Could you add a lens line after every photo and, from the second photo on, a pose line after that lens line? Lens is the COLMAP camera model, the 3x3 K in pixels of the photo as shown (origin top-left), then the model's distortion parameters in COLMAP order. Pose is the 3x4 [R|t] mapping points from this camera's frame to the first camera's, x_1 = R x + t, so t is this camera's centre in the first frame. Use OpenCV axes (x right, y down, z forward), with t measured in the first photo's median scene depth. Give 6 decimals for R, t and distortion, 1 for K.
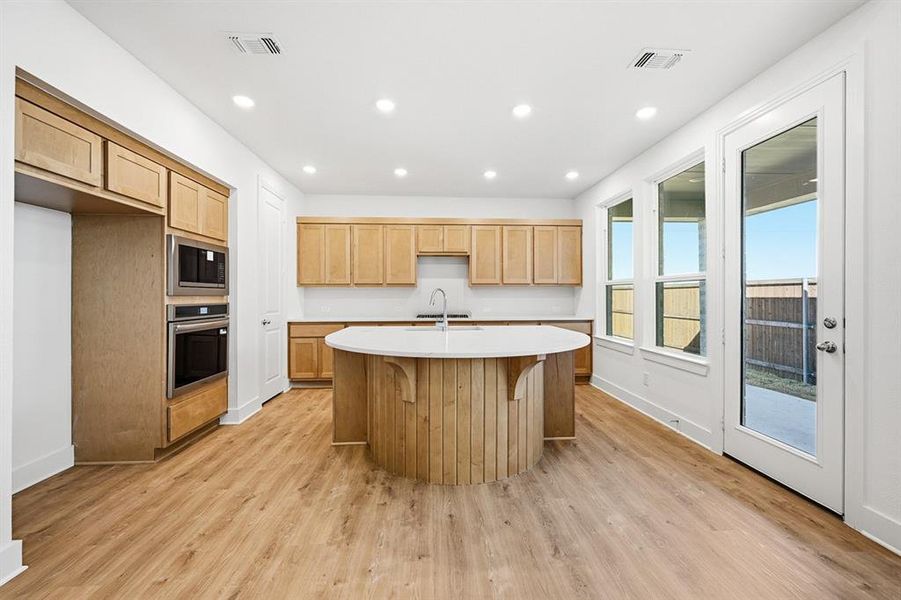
lens RADIAL K [[357.8, 0, 446.2], [0, 357.8, 295.4], [0, 0, 1]] dist [0.001615, -0.000297]
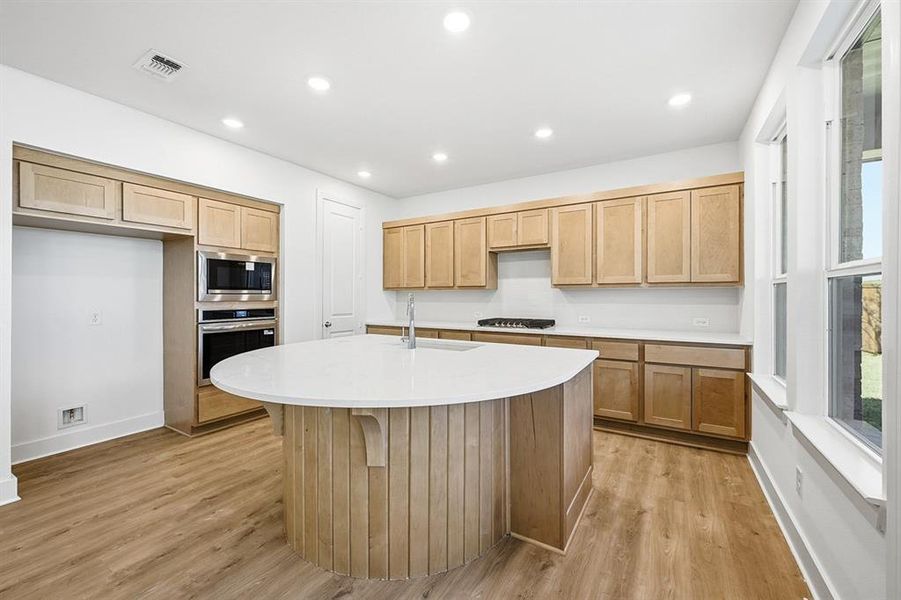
lens RADIAL K [[357.8, 0, 448.5], [0, 357.8, 297.2], [0, 0, 1]] dist [0.001615, -0.000297]
pose [[0.827405, 0.001871, -0.561603, 0.573321], [0.001044, 0.999988, 0.004869, -0.018308], [0.561605, -0.004615, 0.827393, 0.453917]]
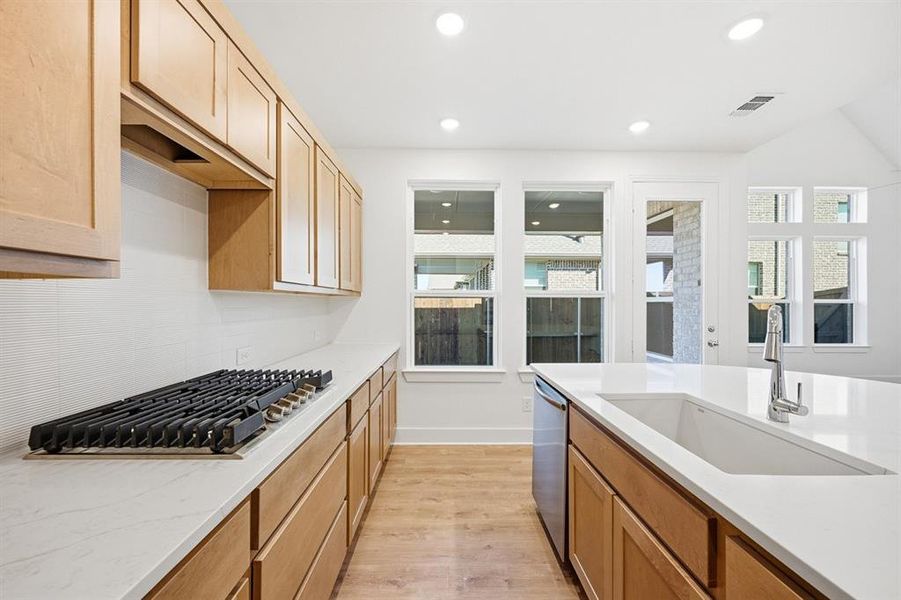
lens RADIAL K [[357.8, 0, 453.8], [0, 357.8, 304.8], [0, 0, 1]] dist [0.001615, -0.000297]
pose [[0.028129, -0.006460, 0.999583, -0.455317], [-0.004691, 0.999967, 0.006595, -0.028750], [-0.999593, -0.004875, 0.028098, 1.525266]]
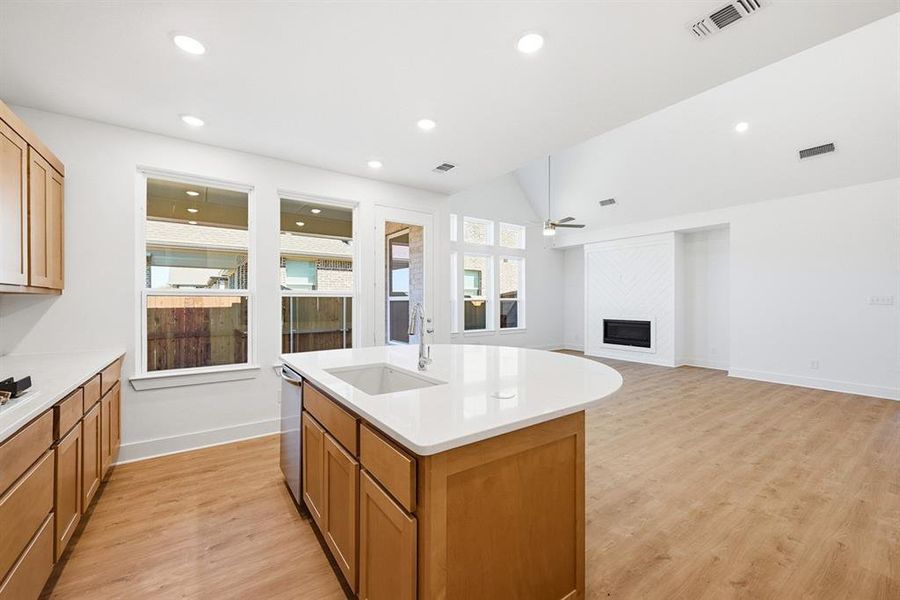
lens RADIAL K [[357.4, 0, 449.6], [0, 357.4, 300.4], [0, 0, 1]] dist [0.001615, -0.000297]
pose [[-0.535589, 0.001926, 0.844477, -0.669099], [-0.001224, 0.999995, -0.003057, -0.030140], [-0.844478, -0.002671, -0.535584, 1.496556]]
